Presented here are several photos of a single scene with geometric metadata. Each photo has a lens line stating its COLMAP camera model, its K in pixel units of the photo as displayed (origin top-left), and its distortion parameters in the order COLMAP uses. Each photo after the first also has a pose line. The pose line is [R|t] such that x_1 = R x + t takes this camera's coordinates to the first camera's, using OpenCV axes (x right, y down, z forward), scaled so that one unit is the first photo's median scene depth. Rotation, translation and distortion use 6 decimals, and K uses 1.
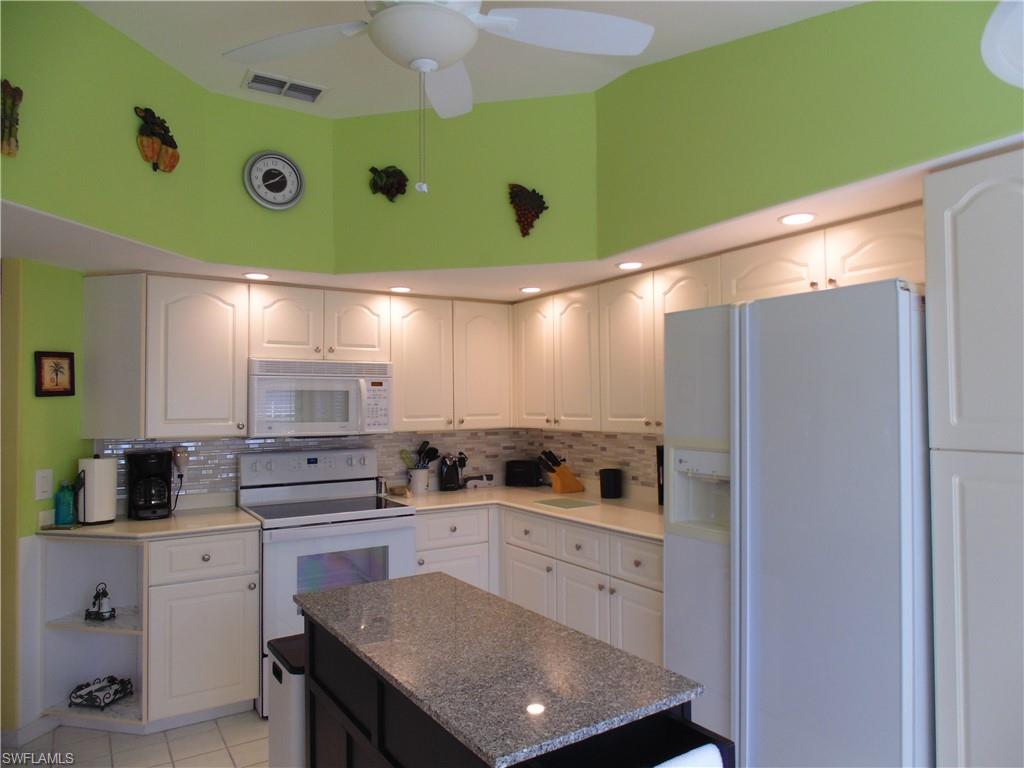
lens RADIAL K [[677.7, 0, 518.6], [0, 677.7, 379.6], [0, 0, 1]] dist [-0.008144, -0.010508]
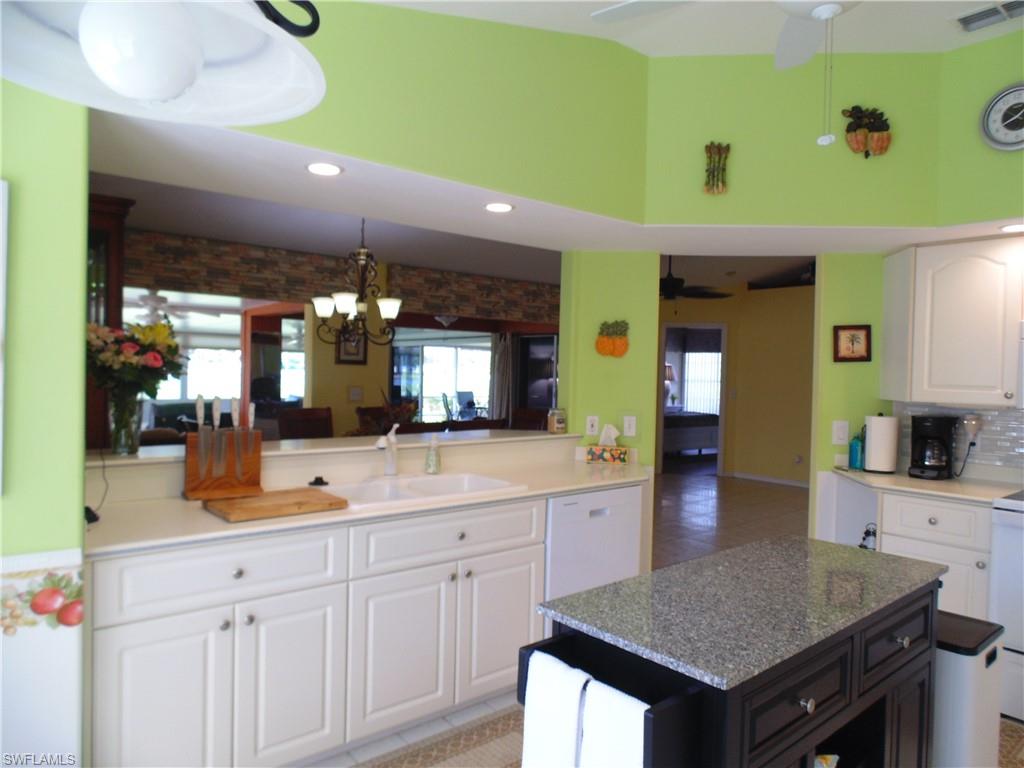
lens RADIAL K [[677.7, 0, 521.3], [0, 677.7, 378.1], [0, 0, 1]] dist [-0.008144, -0.010508]
pose [[0.131538, 0.024803, -0.991001, 0.441828], [0.012686, 0.999563, 0.026701, 0.013961], [0.991230, -0.016084, 0.131165, 0.253041]]
